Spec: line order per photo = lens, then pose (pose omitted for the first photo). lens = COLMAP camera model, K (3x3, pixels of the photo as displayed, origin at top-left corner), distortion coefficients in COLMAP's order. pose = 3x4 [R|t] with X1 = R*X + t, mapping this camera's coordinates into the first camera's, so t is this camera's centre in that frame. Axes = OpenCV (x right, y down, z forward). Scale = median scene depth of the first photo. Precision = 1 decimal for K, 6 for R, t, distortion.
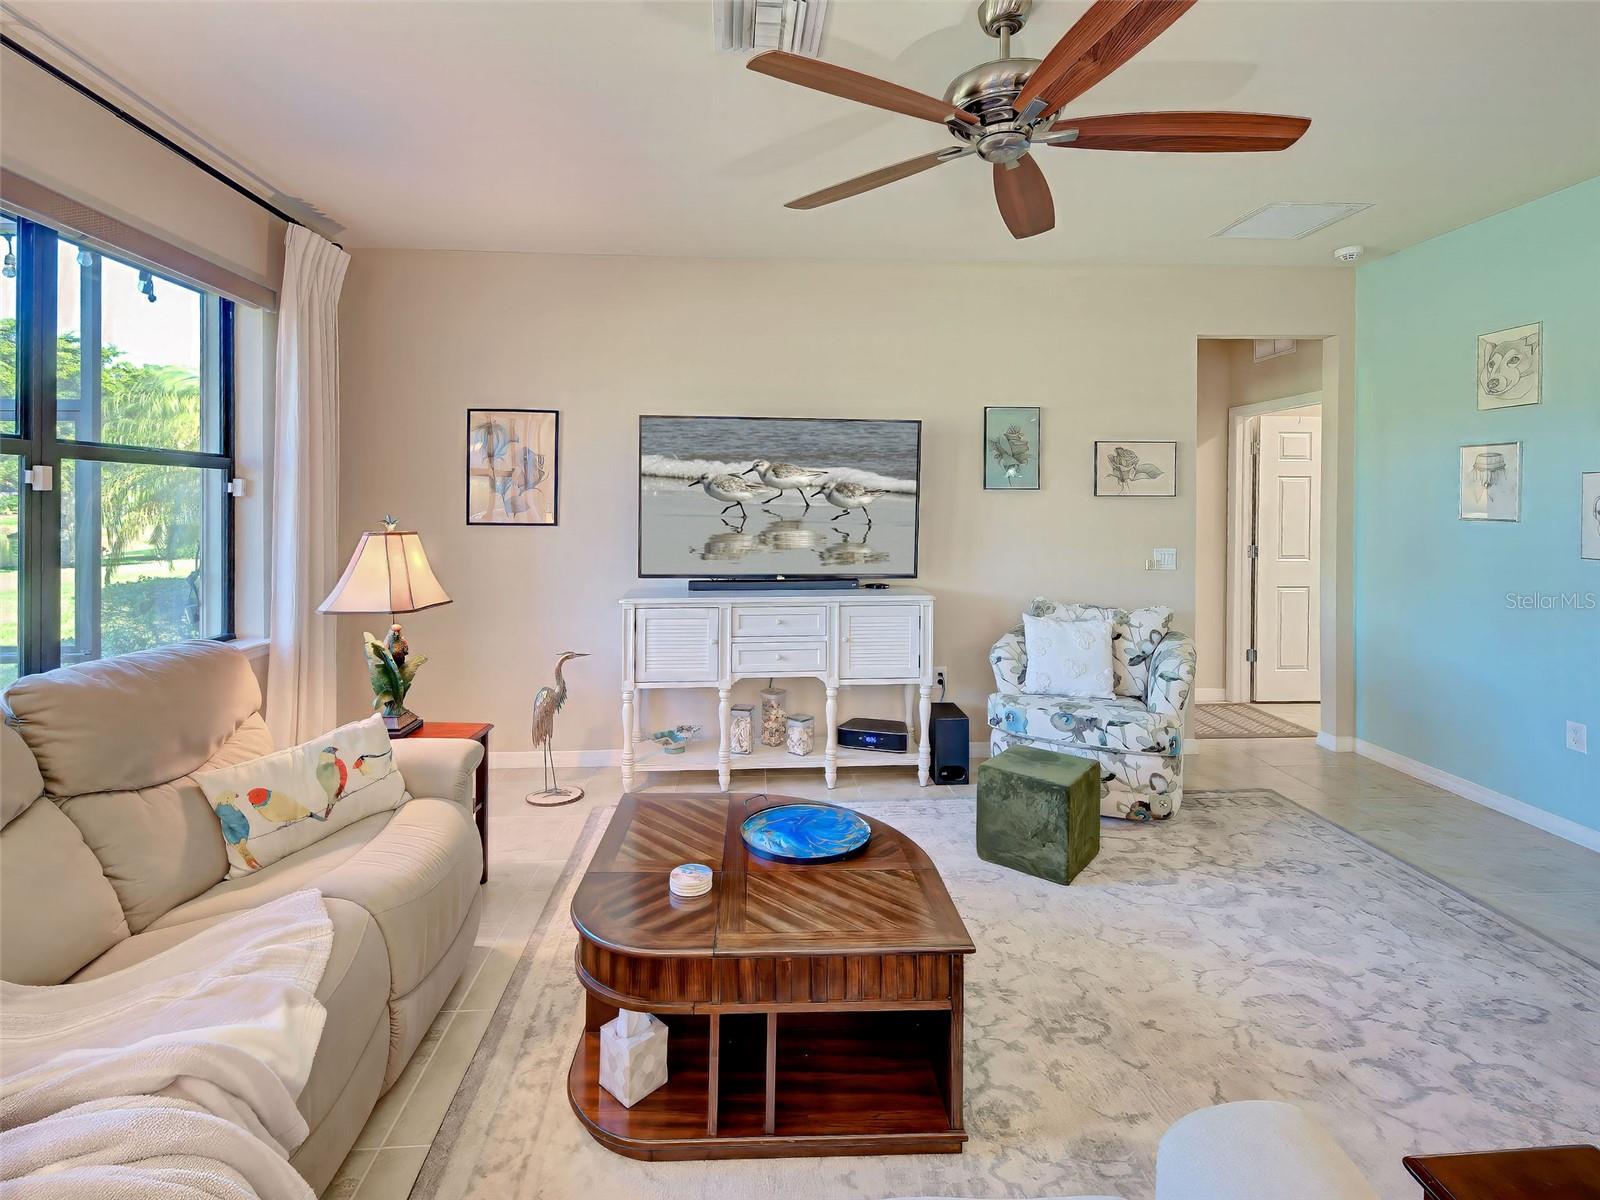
lens RADIAL K [[796.5, 0, 801.0], [0, 796.5, 501.3], [0, 0, 1]] dist [0.012547, -0.004343]
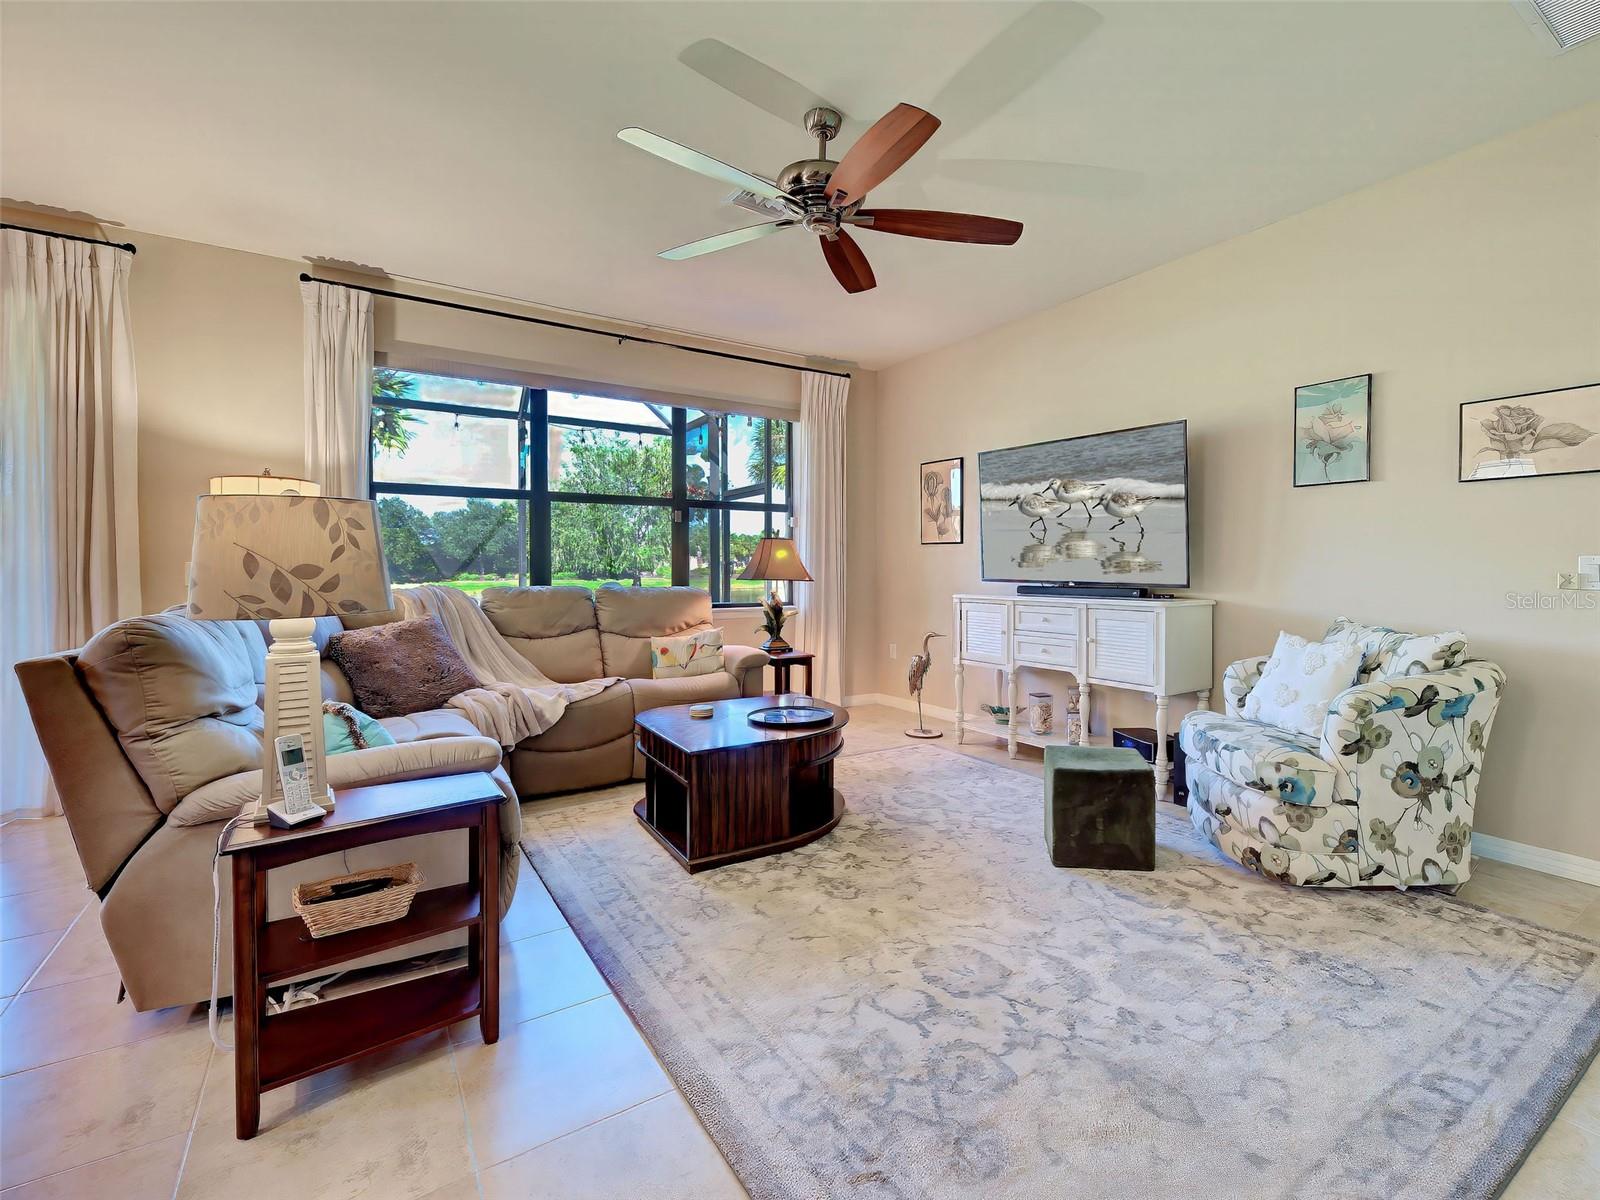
lens RADIAL K [[755.6, 0, 843.7], [0, 755.6, 568.6], [0, 0, 1]] dist [0.005040, 0.001296]
pose [[0.500149, 0.002719, -0.865935, 0.723551], [-0.001257, 0.999996, 0.002414, 0.072624], [0.865938, -0.000119, 0.500151, 0.206615]]
